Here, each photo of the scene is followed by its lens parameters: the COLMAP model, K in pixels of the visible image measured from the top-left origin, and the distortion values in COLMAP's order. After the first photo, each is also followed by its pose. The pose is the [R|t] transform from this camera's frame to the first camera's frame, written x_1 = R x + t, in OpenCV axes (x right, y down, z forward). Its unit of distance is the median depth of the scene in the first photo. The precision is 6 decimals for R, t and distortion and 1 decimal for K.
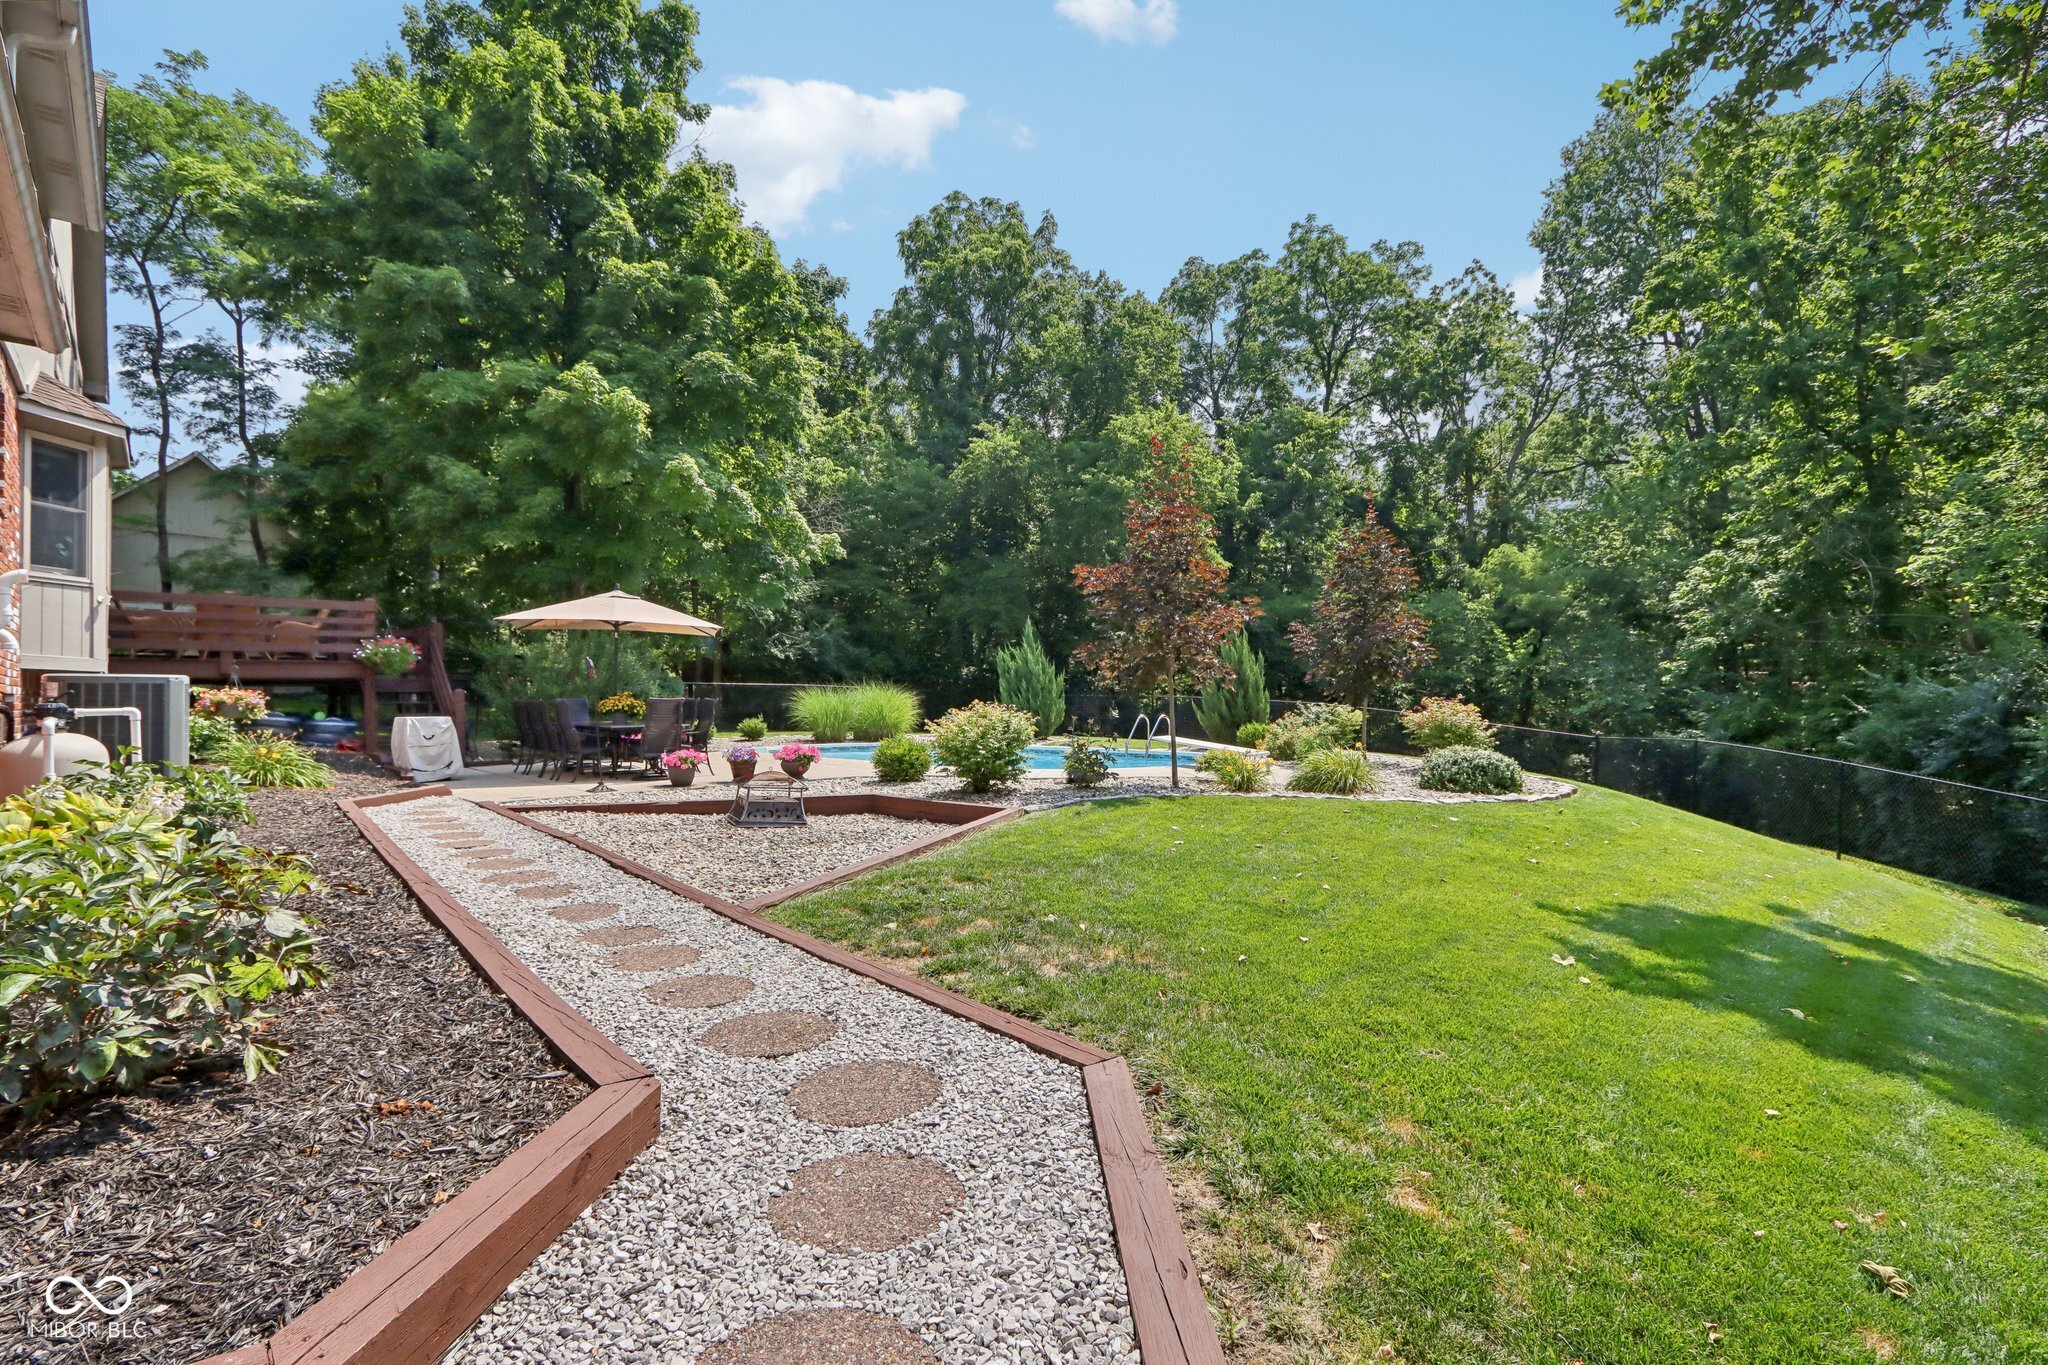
lens RADIAL K [[968.9, 0, 1027.0], [0, 968.9, 697.2], [0, 0, 1]] dist [-0.012331, -0.000286]
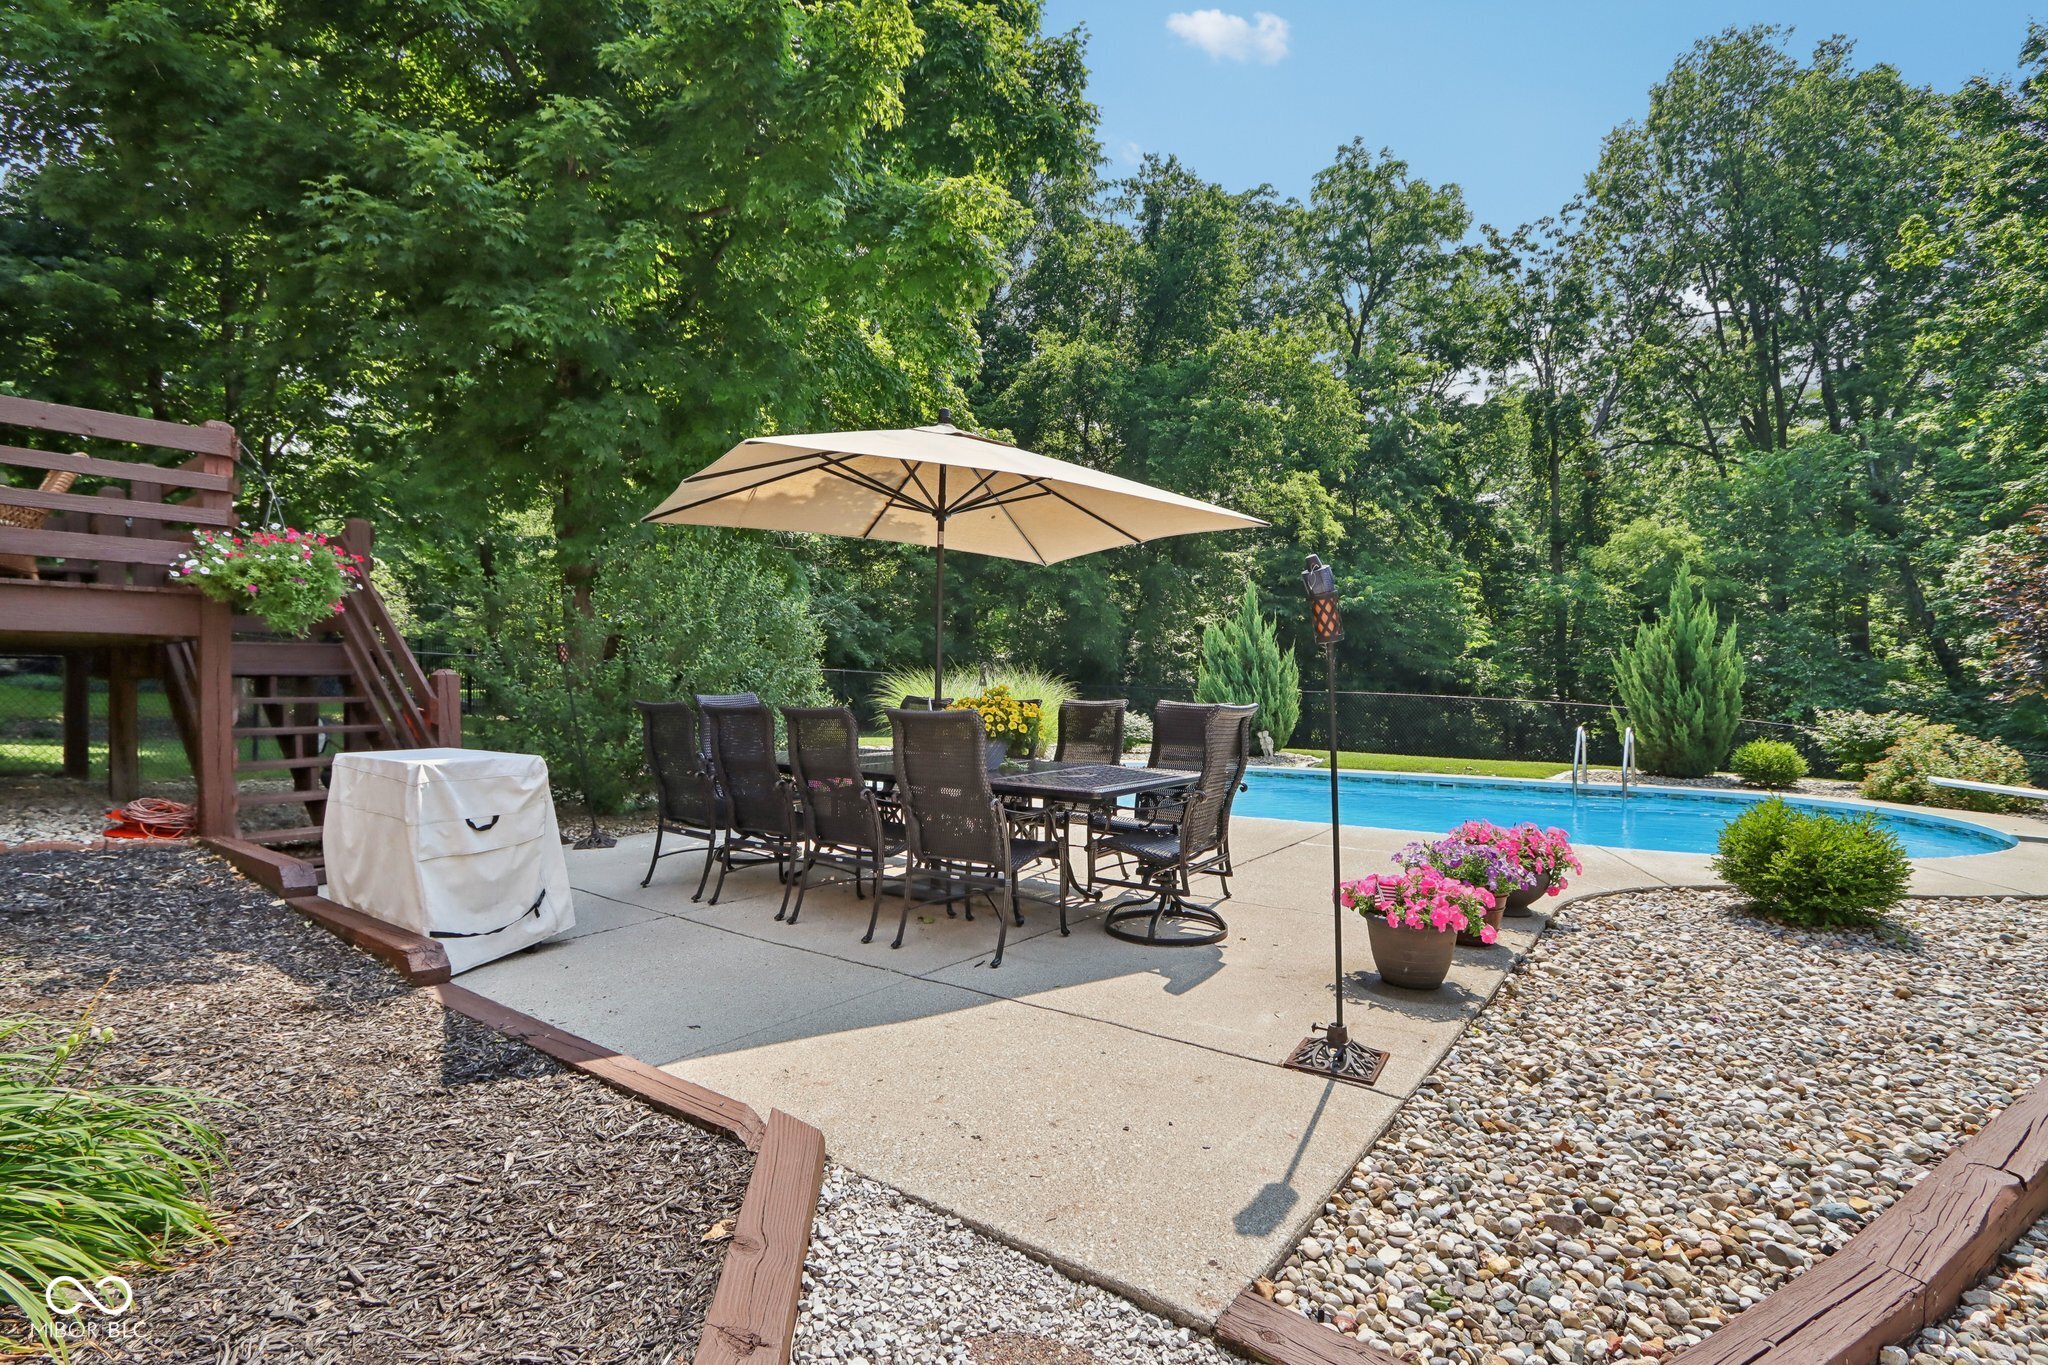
lens RADIAL K [[945.5, 0, 1024.3], [0, 945.5, 710.8], [0, 0, 1]] dist [-0.016740, 0.000412]
pose [[0.981429, 0.004375, 0.191774, -0.322458], [-0.009346, 0.999643, 0.025026, -0.002815], [-0.191596, -0.026354, 0.981120, 0.425497]]
